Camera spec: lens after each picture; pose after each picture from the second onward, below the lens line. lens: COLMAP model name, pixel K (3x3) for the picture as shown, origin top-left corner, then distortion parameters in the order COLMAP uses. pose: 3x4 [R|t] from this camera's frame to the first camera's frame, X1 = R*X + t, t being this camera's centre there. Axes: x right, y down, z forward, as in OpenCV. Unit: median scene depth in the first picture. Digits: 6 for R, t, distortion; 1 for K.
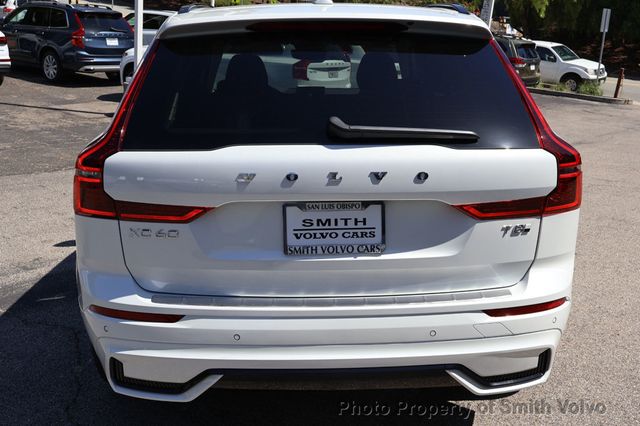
lens RADIAL K [[644.4, 0, 320.0], [0, 644.4, 213.0], [0, 0, 1]] dist [-0.010494, -0.003519]
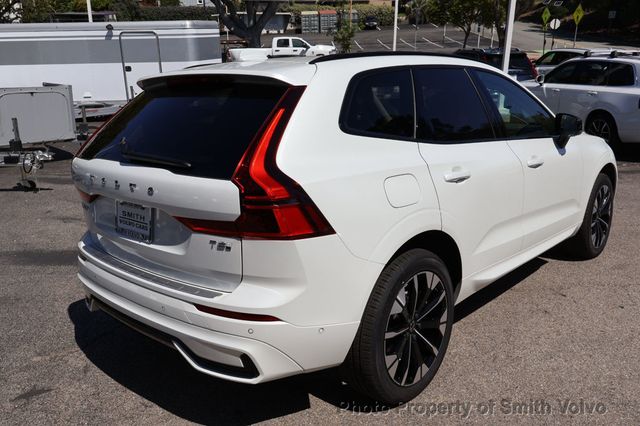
lens RADIAL K [[538.9, 0, 320.0], [0, 538.9, 213.0], [0, 0, 1]] dist [-0.006651, 0.009826]
pose [[0.717797, 0.143857, -0.681228, 1.135054], [-0.151340, 0.987266, 0.049020, -0.113873], [0.679605, 0.067911, 0.730428, 0.383743]]
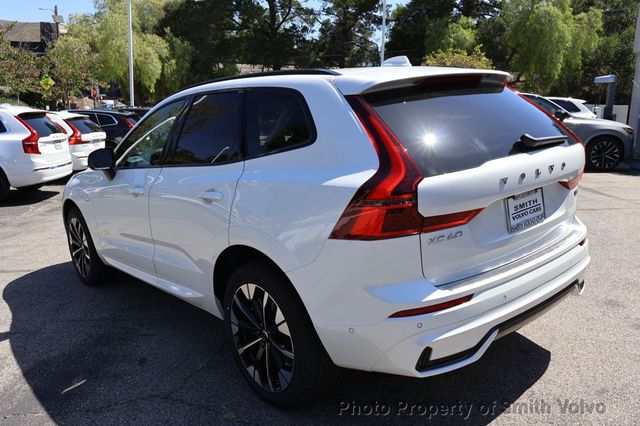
lens RADIAL K [[517.9, 0, 320.0], [0, 517.9, 213.0], [0, 0, 1]] dist [0.049431, 0.005180]
pose [[0.781800, -0.177154, 0.597833, -1.055787], [0.218873, 0.975749, 0.002917, -0.073410], [-0.583852, 0.128569, 0.801615, 0.301763]]
